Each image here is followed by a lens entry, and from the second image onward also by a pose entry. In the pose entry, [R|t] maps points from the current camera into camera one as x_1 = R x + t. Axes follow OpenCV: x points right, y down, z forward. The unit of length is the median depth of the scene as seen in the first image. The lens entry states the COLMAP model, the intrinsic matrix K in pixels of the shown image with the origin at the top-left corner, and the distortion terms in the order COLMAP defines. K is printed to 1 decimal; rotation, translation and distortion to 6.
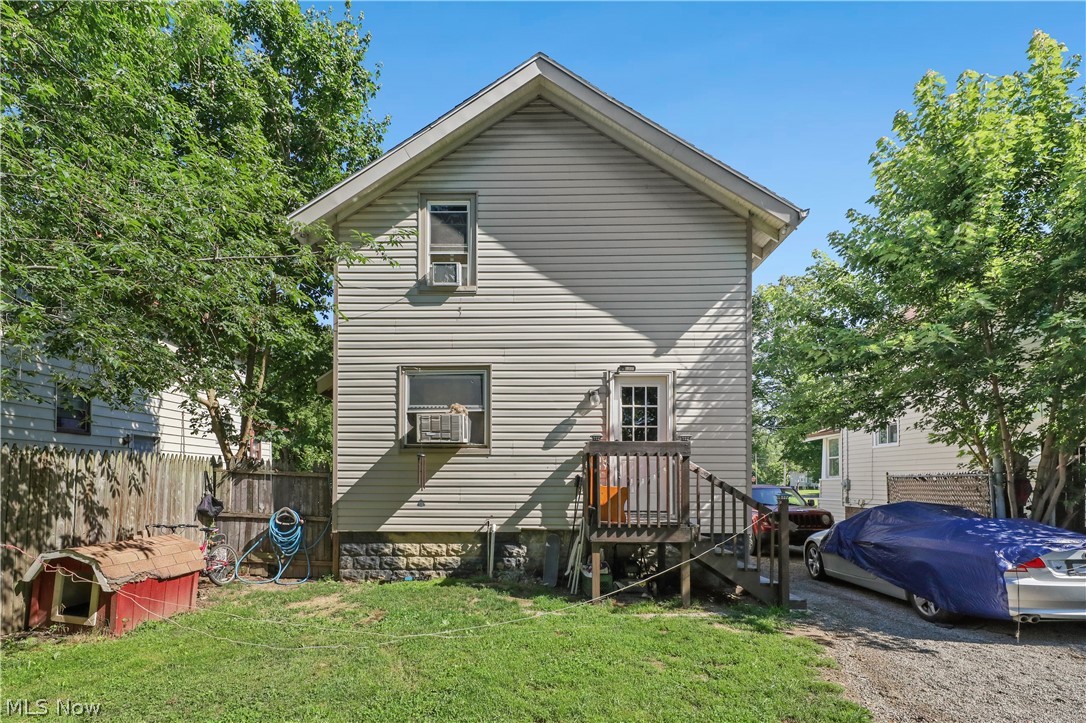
lens RADIAL K [[496.7, 0, 544.6], [0, 496.7, 426.8], [0, 0, 1]] dist [0.012957, -0.001521]
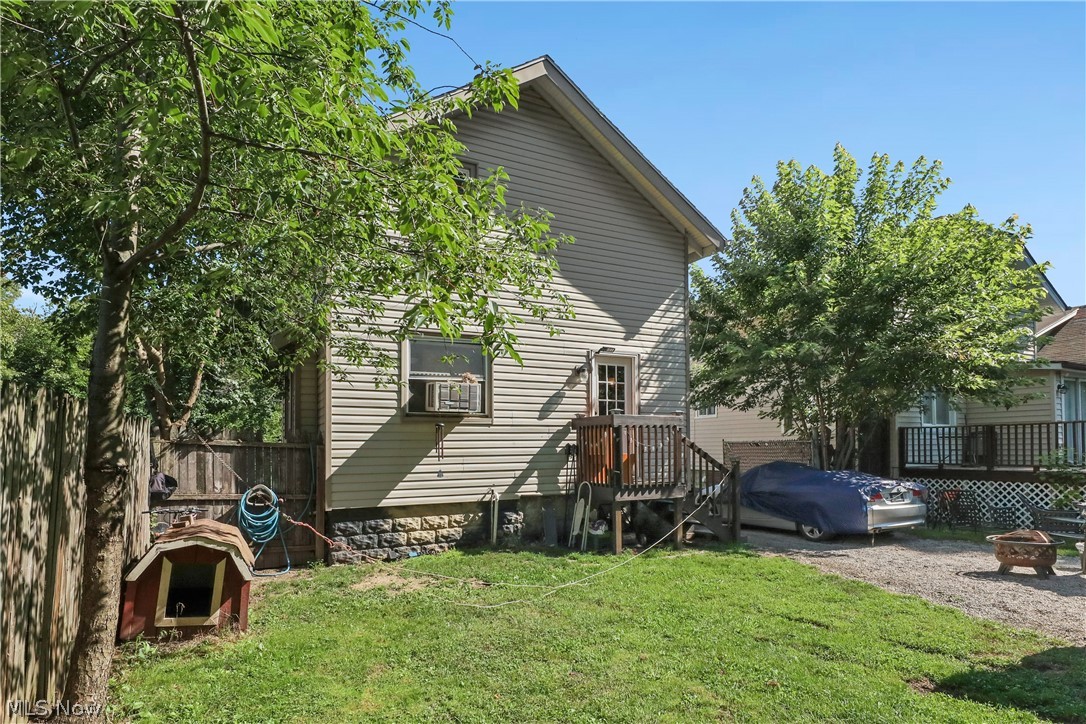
lens RADIAL K [[576.4, 0, 546.1], [0, 576.4, 363.8], [0, 0, 1]] dist [0.007299, 0.001868]
pose [[0.878274, 0.057810, 0.474651, -0.584431], [-0.040133, 0.998074, -0.047301, -0.016235], [-0.476471, 0.022494, 0.878902, -0.096491]]
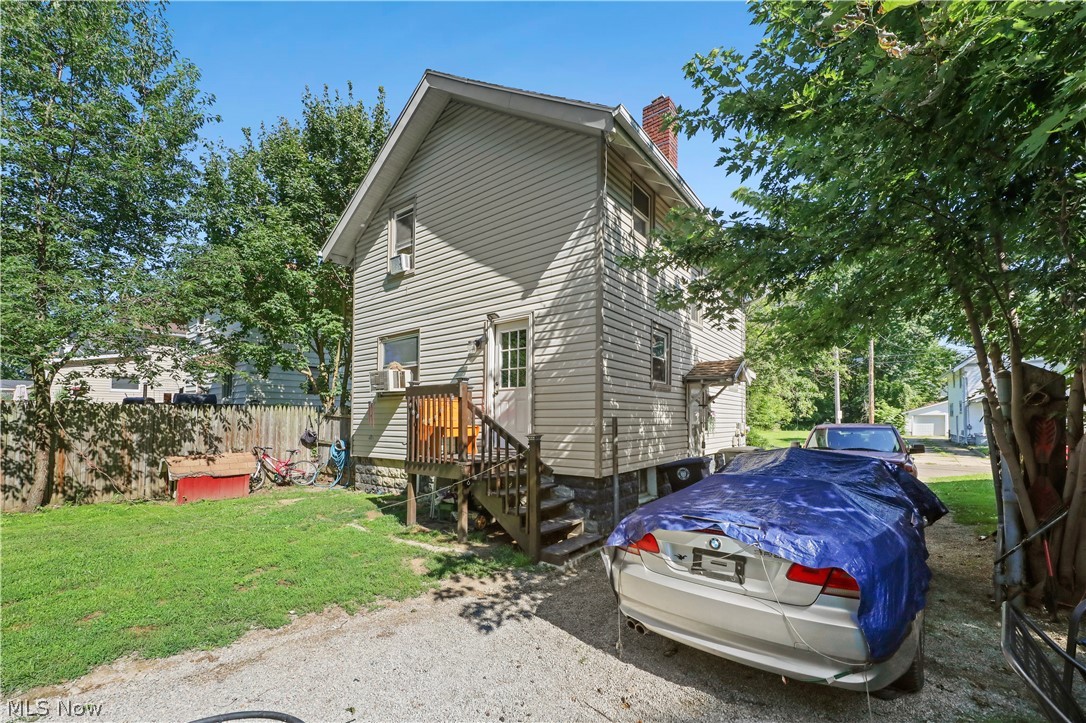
lens RADIAL K [[424.0, 0, 542.1], [0, 424.0, 369.0], [0, 0, 1]] dist [0.001142, 0.000643]
pose [[0.820695, -0.073816, -0.566579, 0.762277], [0.071620, 0.997089, -0.026163, 0.028582], [0.566861, -0.019107, 0.823592, 0.295781]]
